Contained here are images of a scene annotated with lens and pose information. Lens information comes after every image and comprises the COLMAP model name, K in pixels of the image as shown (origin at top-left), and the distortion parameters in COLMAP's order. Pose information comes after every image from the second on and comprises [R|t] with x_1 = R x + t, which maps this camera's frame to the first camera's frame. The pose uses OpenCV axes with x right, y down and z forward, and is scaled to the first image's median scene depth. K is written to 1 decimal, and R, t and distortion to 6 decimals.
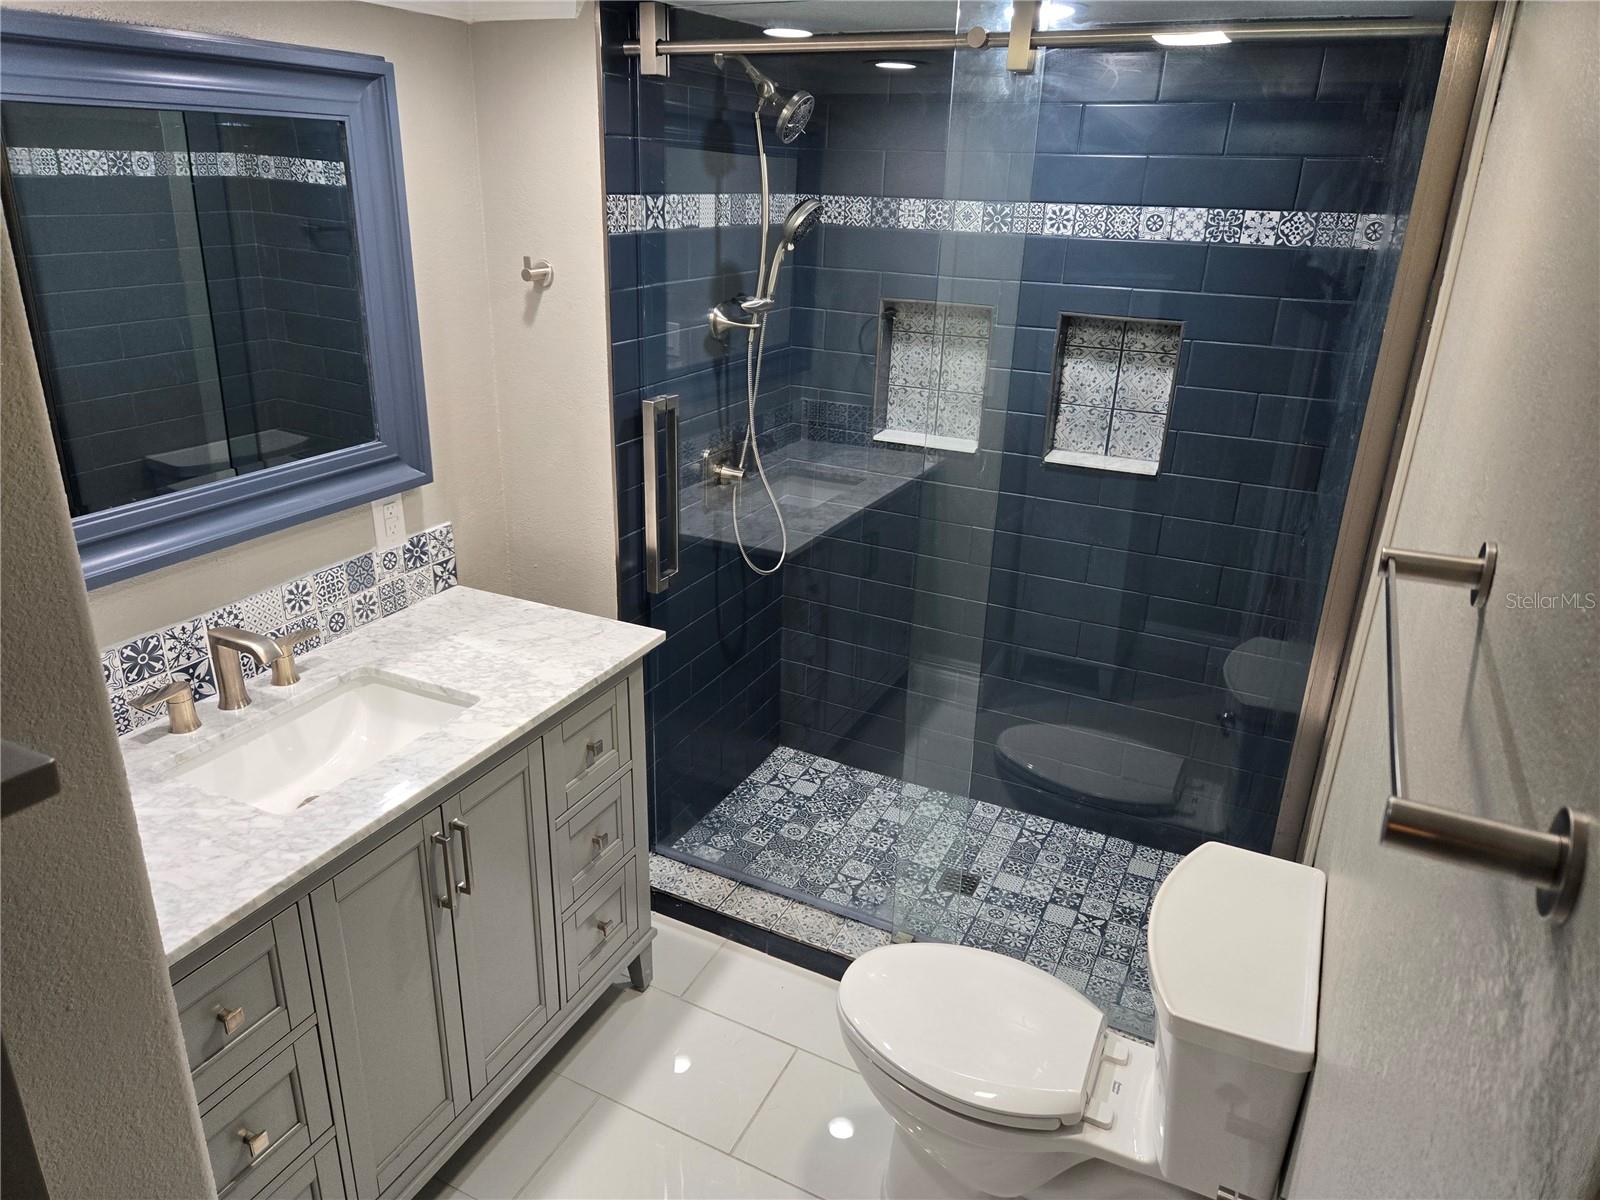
lens RADIAL K [[1074.3, 0, 782.3], [0, 1074.3, 552.5], [0, 0, 1]] dist [0.067543, -0.058779]
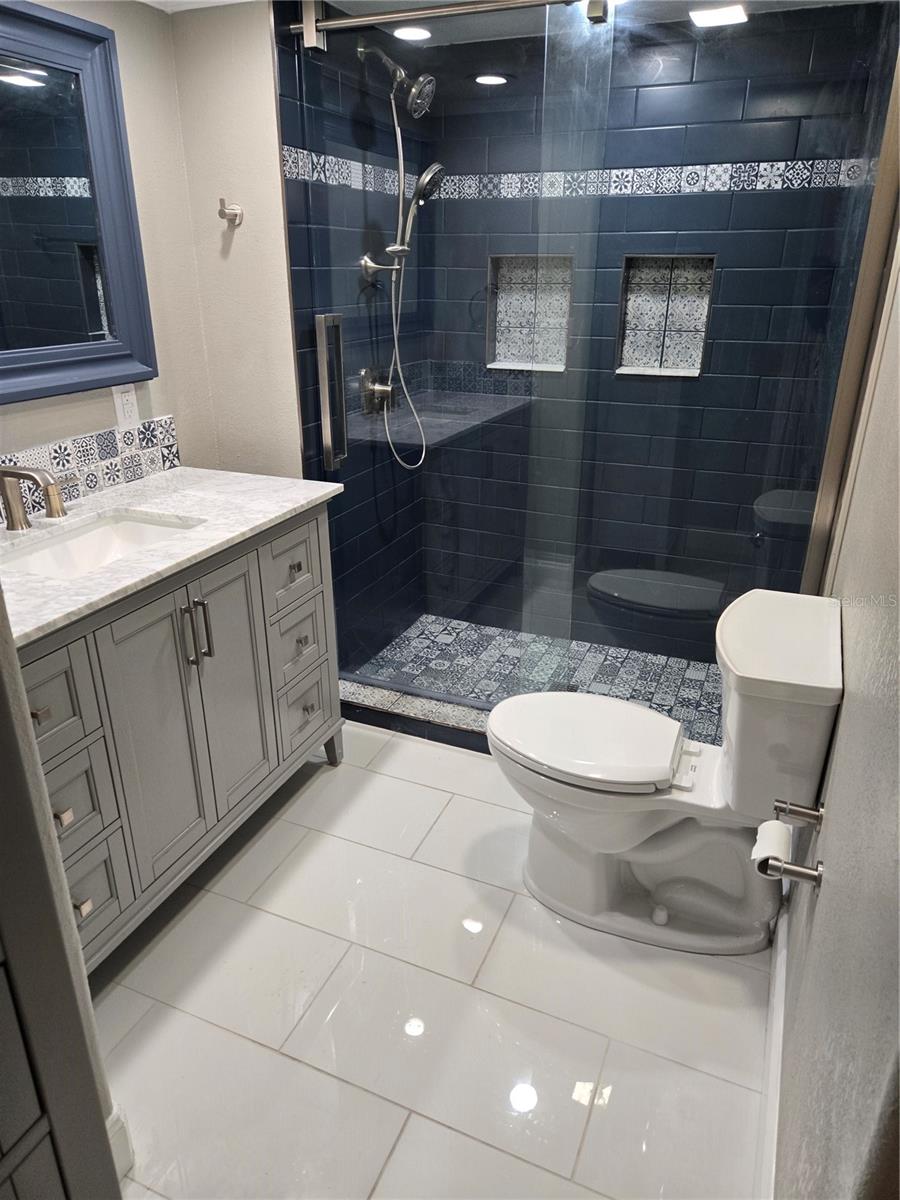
lens RADIAL K [[805.7, 0, 437.3], [0, 805.7, 593.6], [0, 0, 1]] dist [0.067543, -0.058779]
pose [[0.998020, -0.044144, 0.044800, -0.040480], [0.042969, 0.998715, 0.026867, 0.174822], [-0.045929, -0.024889, 0.998635, -0.003393]]
